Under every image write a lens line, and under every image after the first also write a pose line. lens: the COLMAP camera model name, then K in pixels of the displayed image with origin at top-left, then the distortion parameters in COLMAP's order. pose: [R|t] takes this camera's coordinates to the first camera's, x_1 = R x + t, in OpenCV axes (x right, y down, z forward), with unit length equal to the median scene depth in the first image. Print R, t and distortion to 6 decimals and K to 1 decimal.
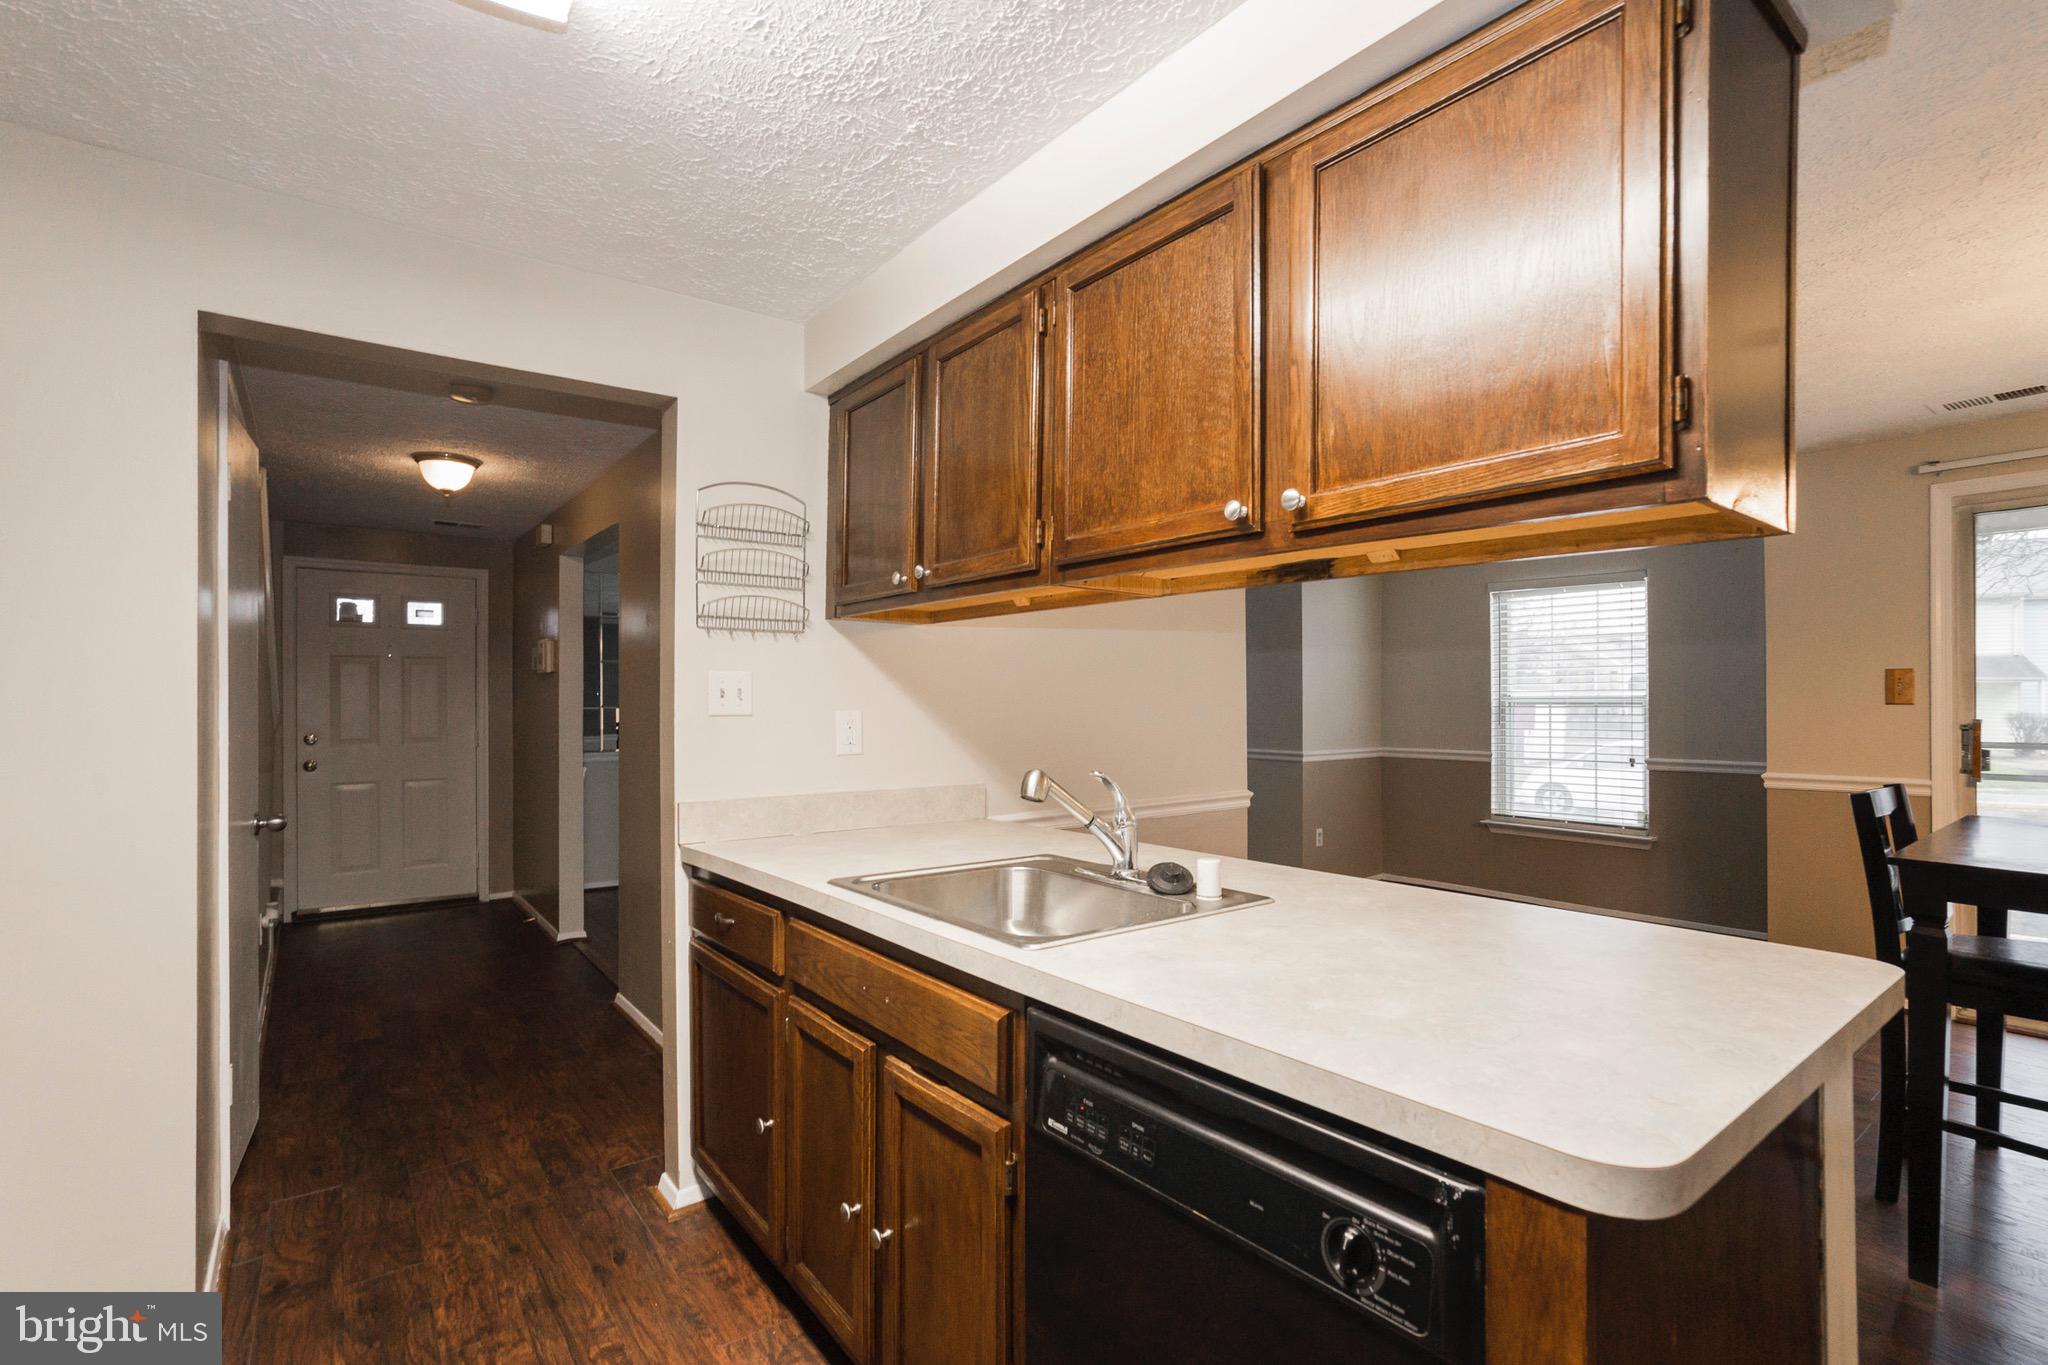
lens RADIAL K [[949.0, 0, 1021.6], [0, 949.0, 701.4], [0, 0, 1]] dist [-0.045665, 0.027509]
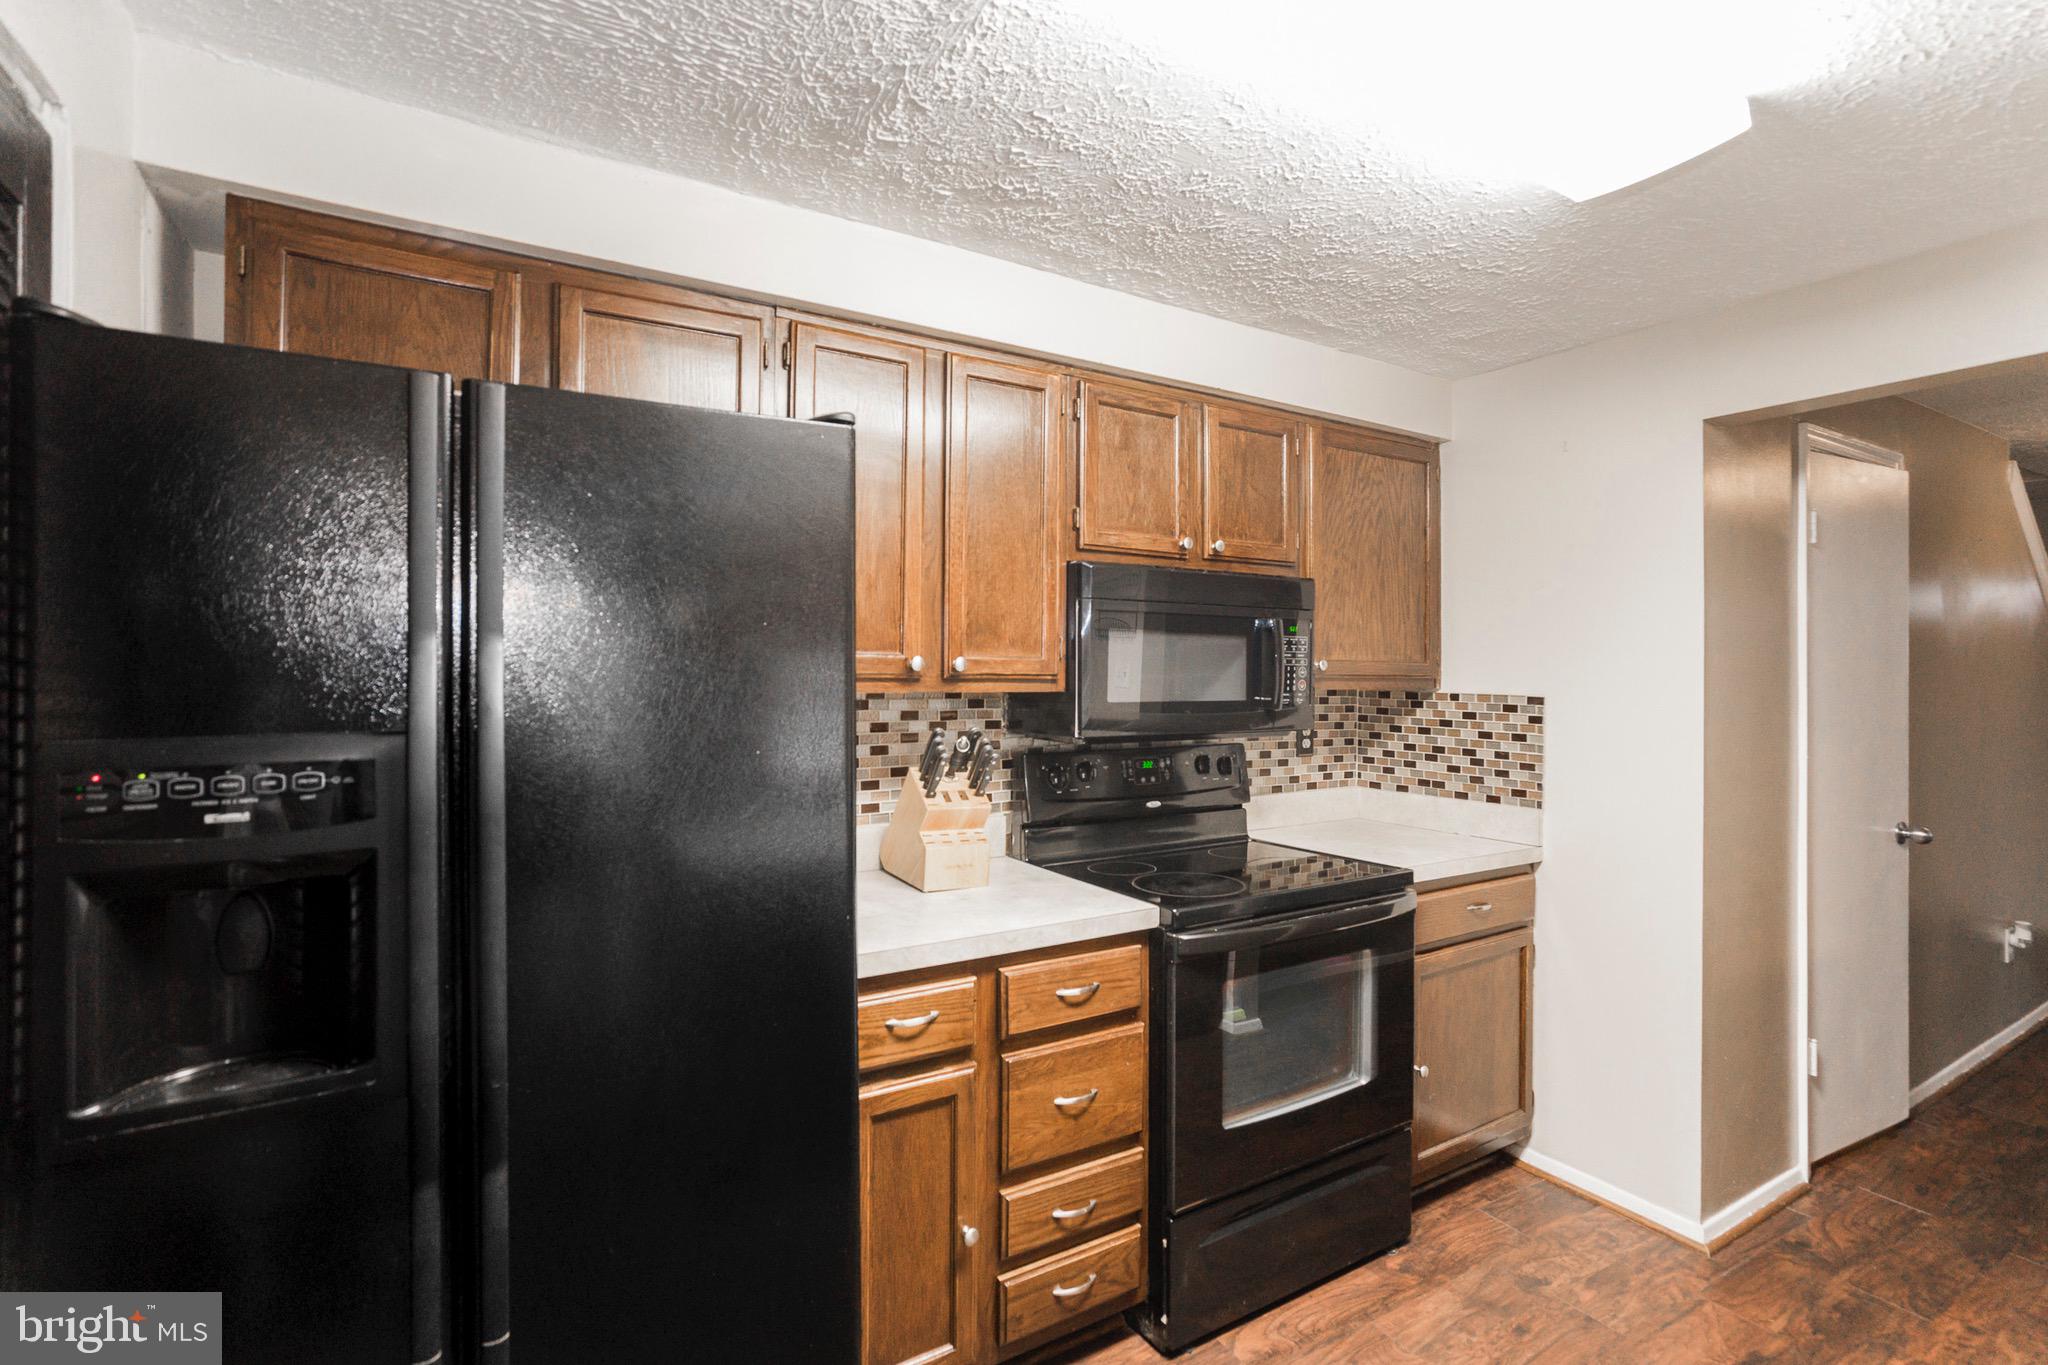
lens RADIAL K [[930.9, 0, 1024.0], [0, 930.9, 682.5], [0, 0, 1]] dist [-0.030584, 0.016849]
pose [[-0.098633, 0.014818, -0.995014, 0.420599], [-0.003844, 0.999876, 0.015272, -0.069267], [0.995116, 0.005331, -0.098564, 0.183861]]
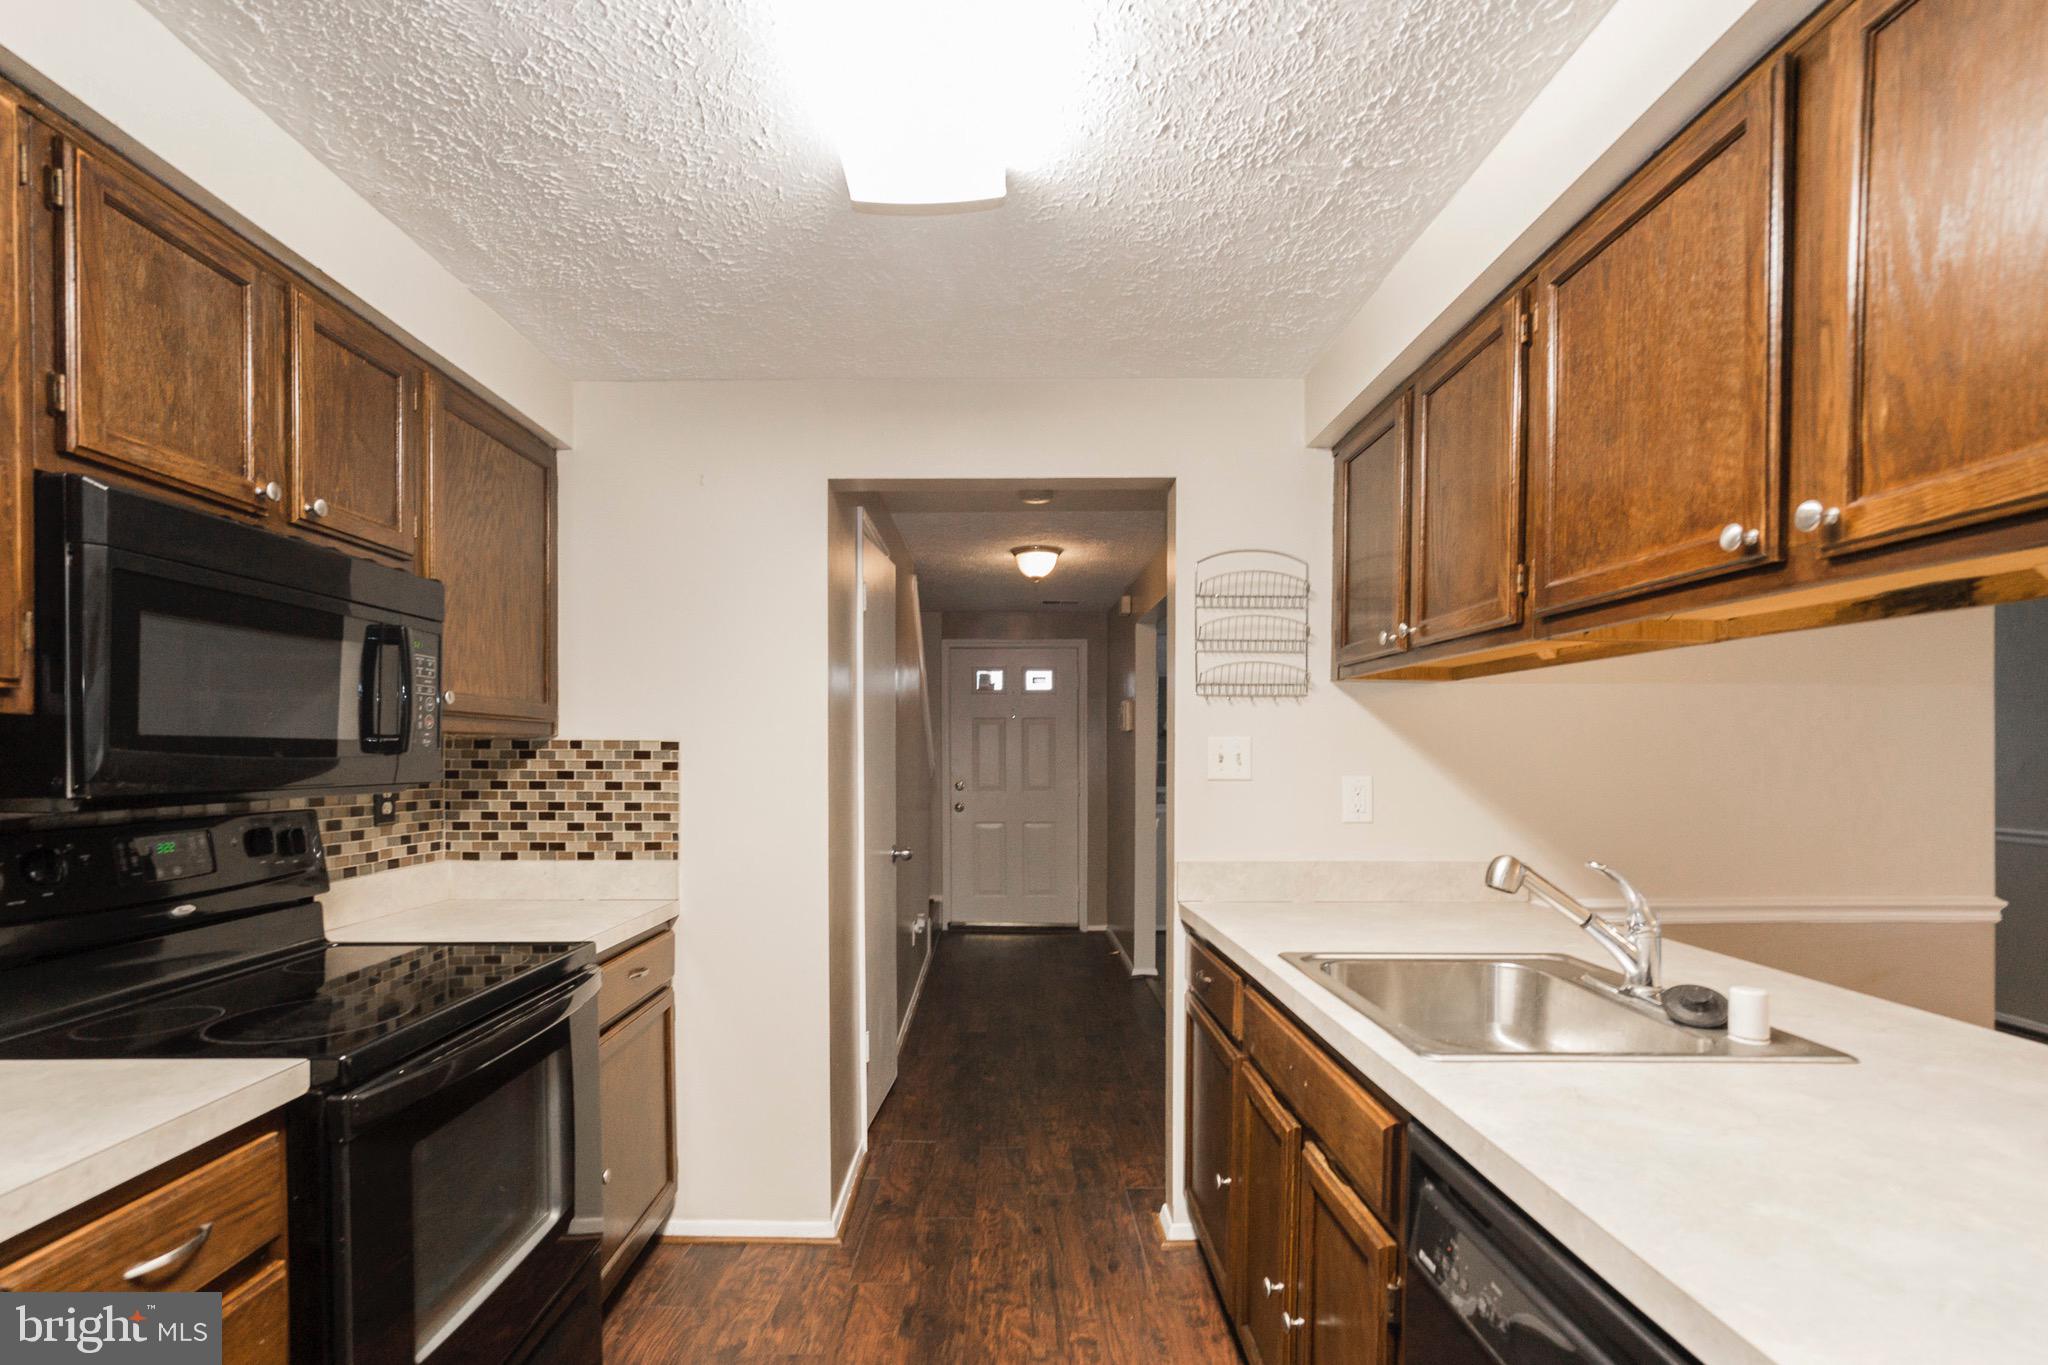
lens RADIAL K [[960.8, 0, 979.9], [0, 960.8, 768.9], [0, 0, 1]] dist [-0.042883, 0.019475]
pose [[0.787594, 0.014720, -0.616019, 0.148240], [-0.003657, 0.999809, 0.019216, -0.019627], [0.616184, -0.012882, 0.787497, 0.020316]]
